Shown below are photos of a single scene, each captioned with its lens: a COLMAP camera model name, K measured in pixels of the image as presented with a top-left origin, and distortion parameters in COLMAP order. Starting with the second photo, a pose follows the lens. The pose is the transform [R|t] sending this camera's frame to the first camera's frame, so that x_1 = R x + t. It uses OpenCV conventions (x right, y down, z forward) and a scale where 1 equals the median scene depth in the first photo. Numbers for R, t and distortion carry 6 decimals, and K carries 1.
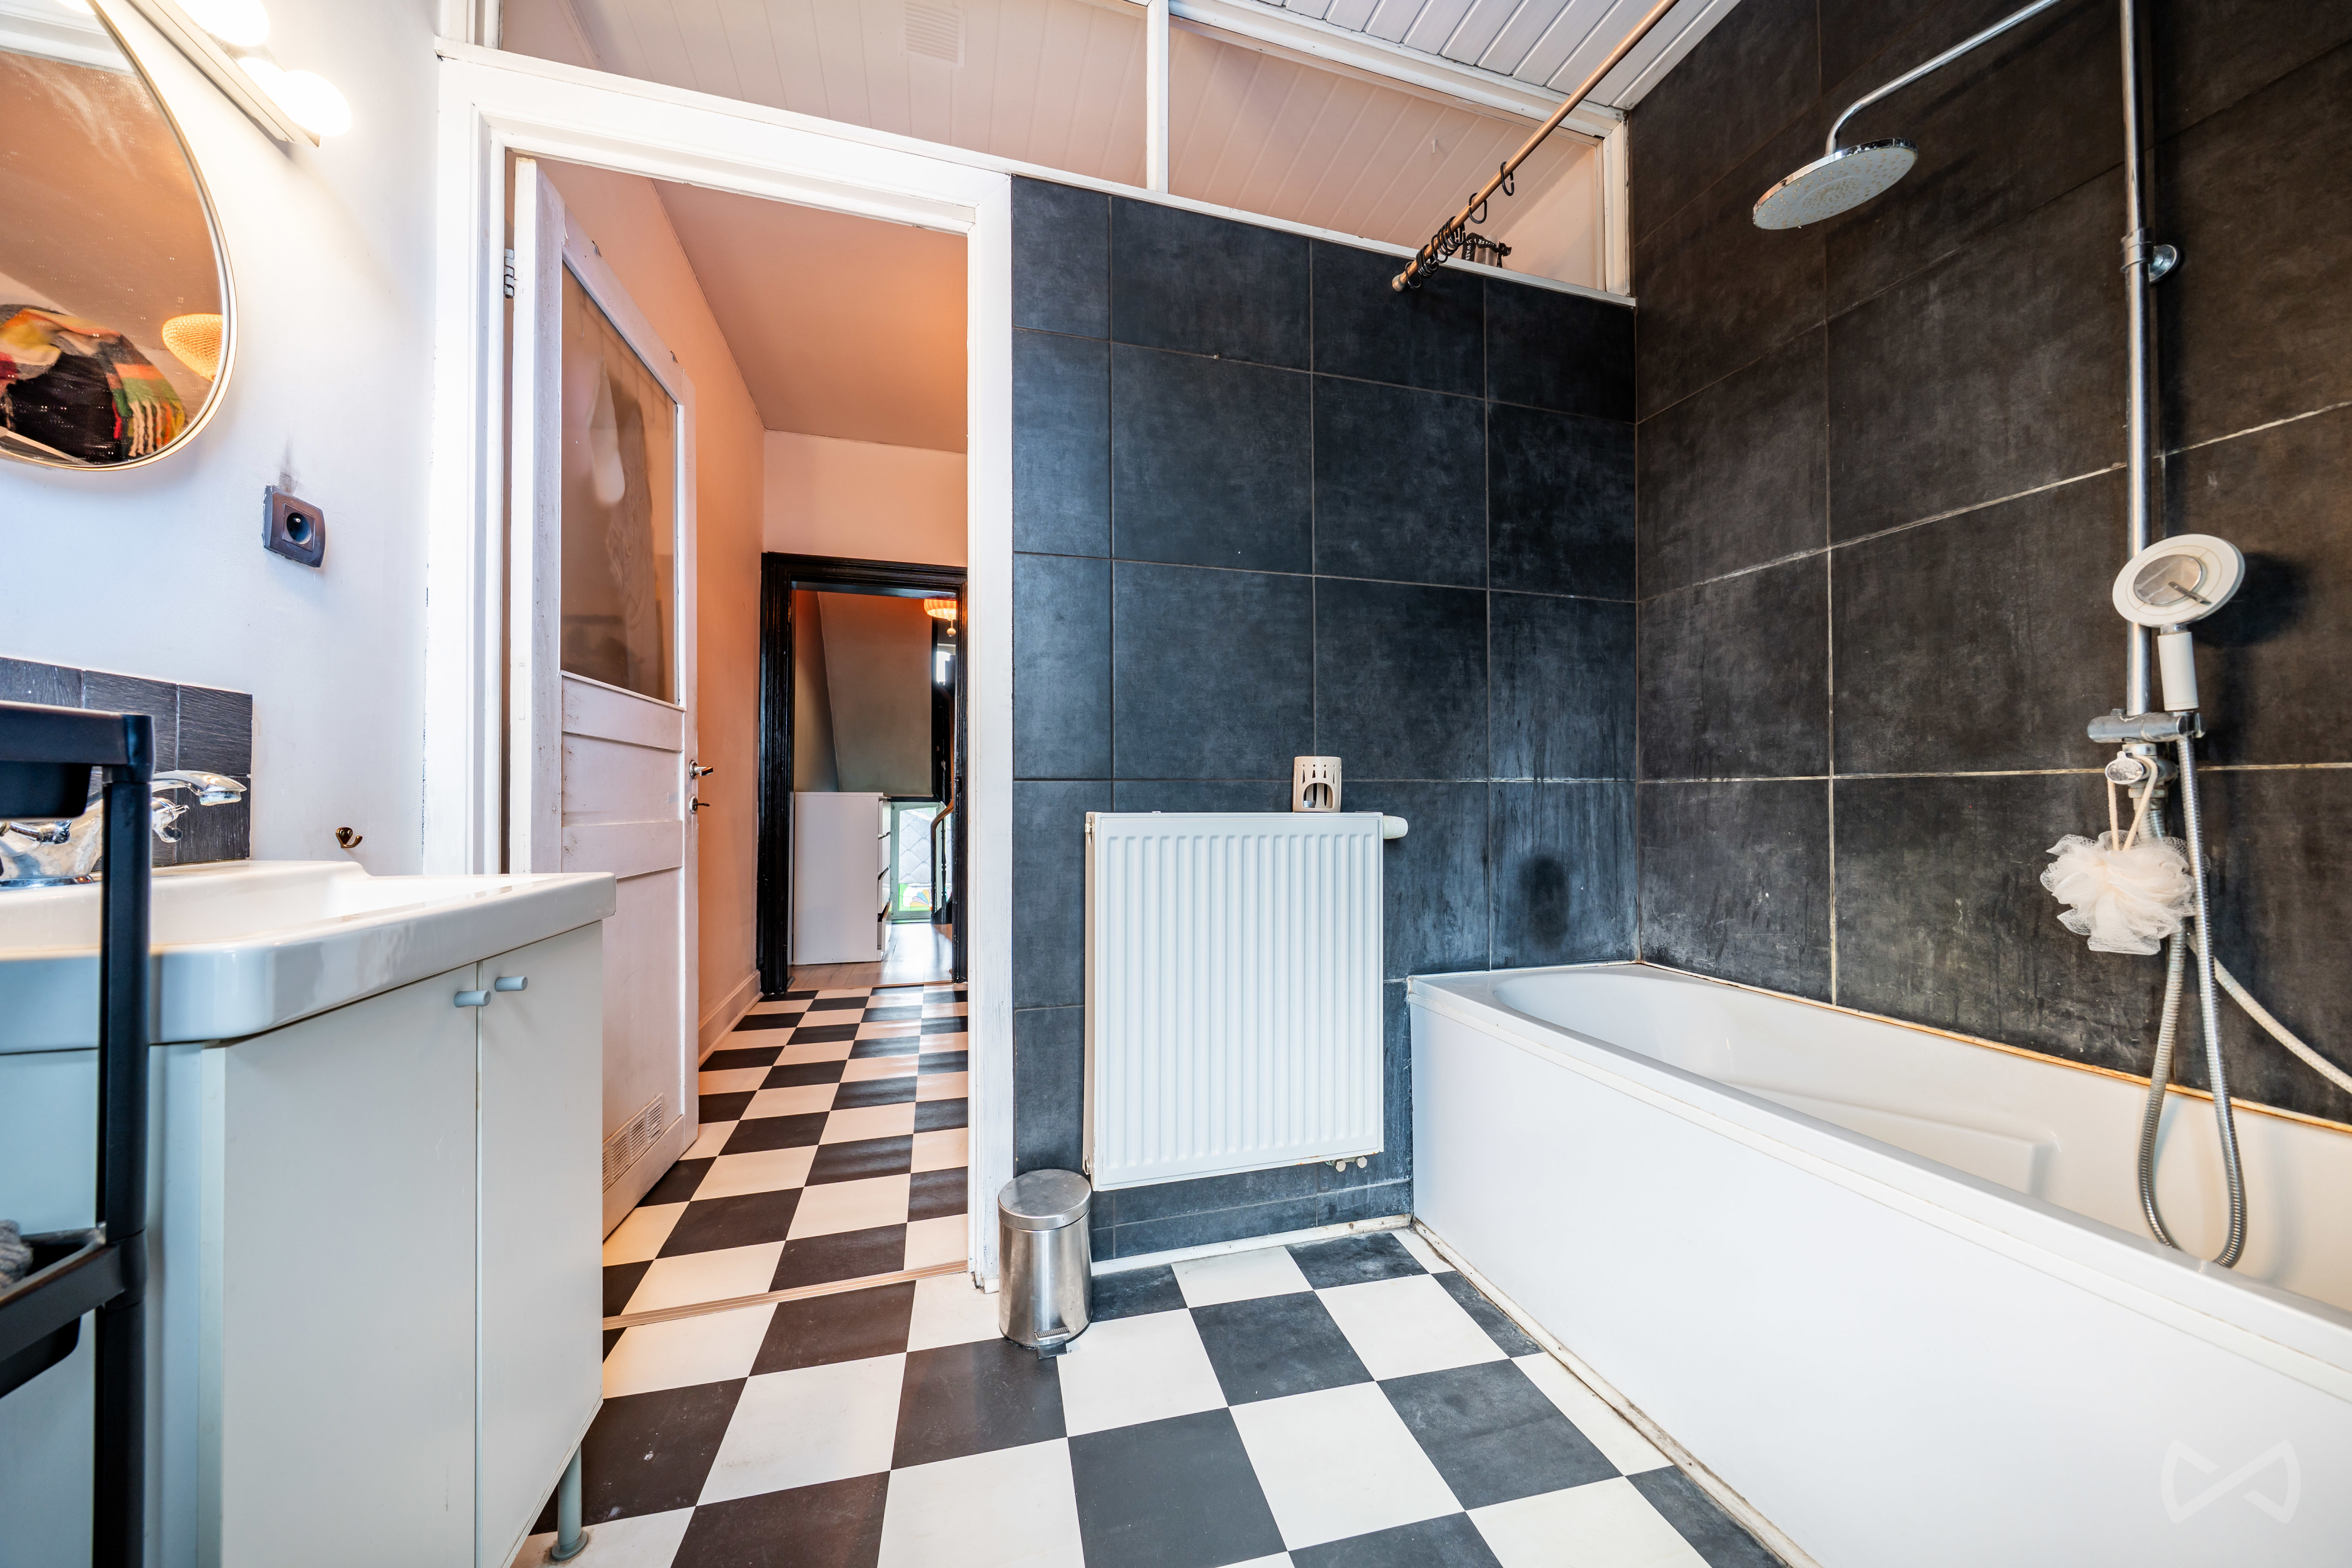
lens RADIAL K [[798.8, 0, 1166.4], [0, 798.8, 790.6], [0, 0, 1]] dist [-0.005634, -0.000130]
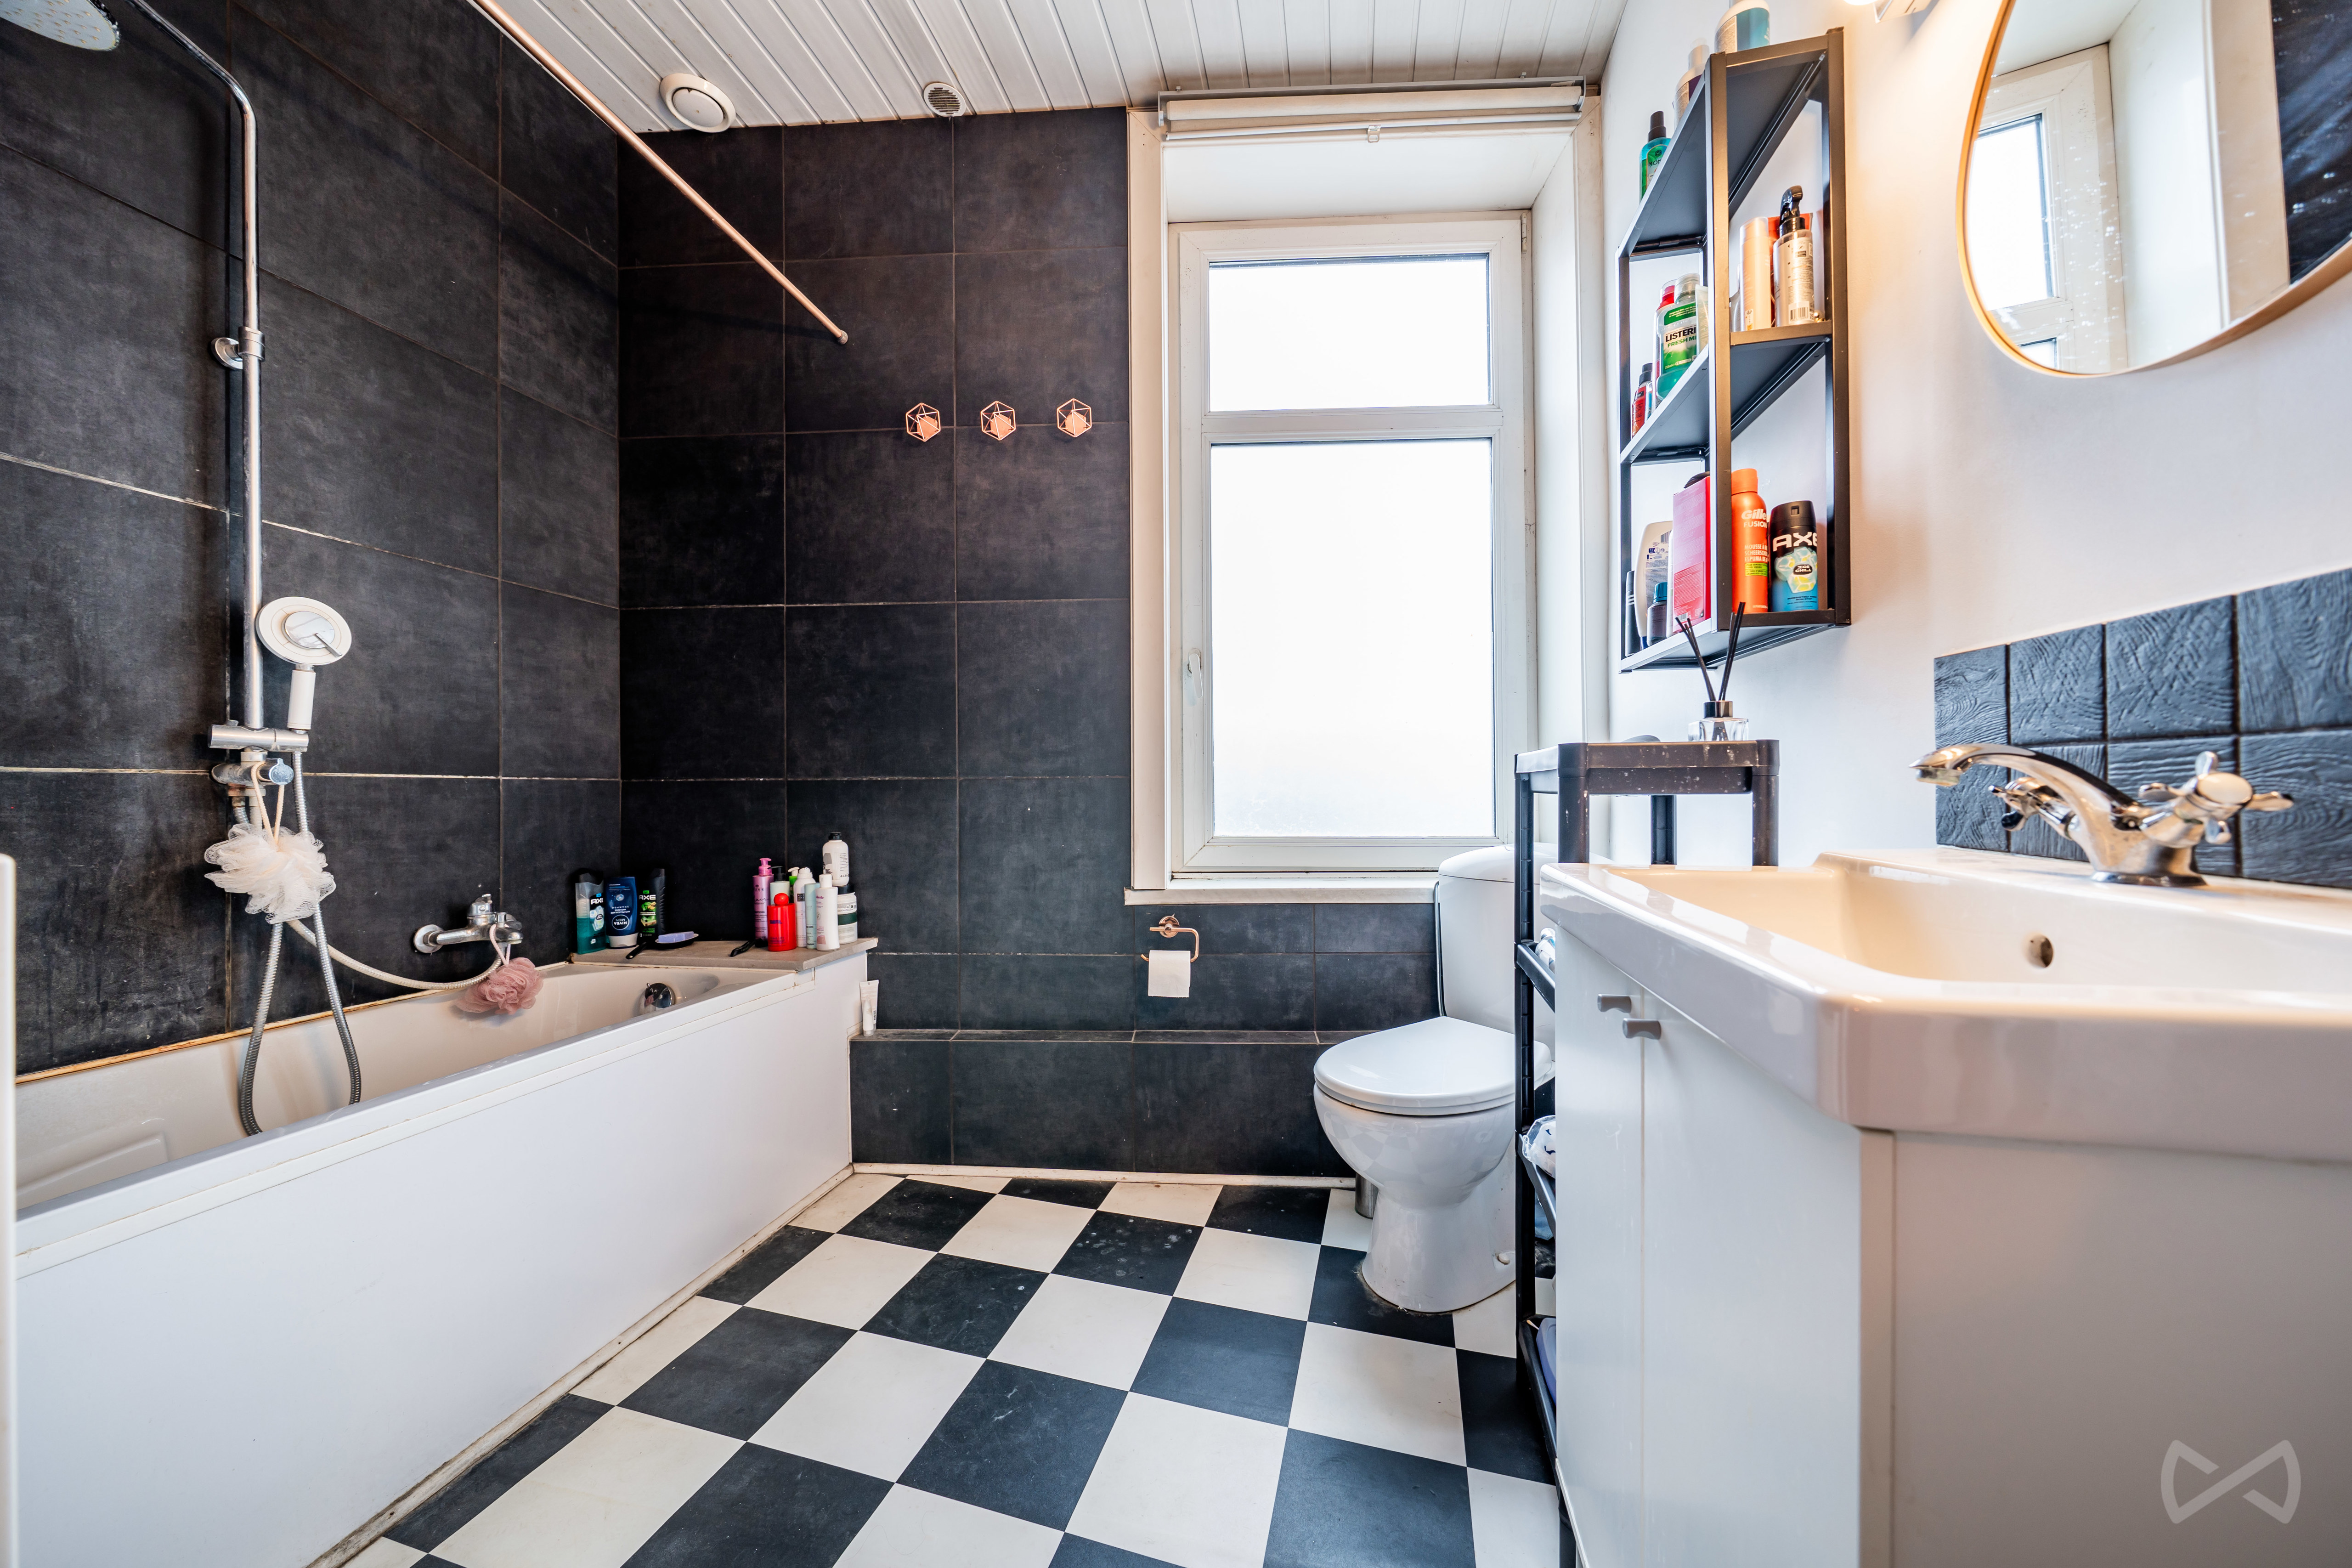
lens RADIAL K [[798.8, 0, 1166.4], [0, 798.8, 790.6], [0, 0, 1]] dist [-0.005634, -0.000130]
pose [[-0.870988, 0.008406, 0.491232, -0.522371], [0.003438, 0.999933, -0.011015, 0.016766], [-0.491292, -0.007905, -0.870959, 1.216936]]
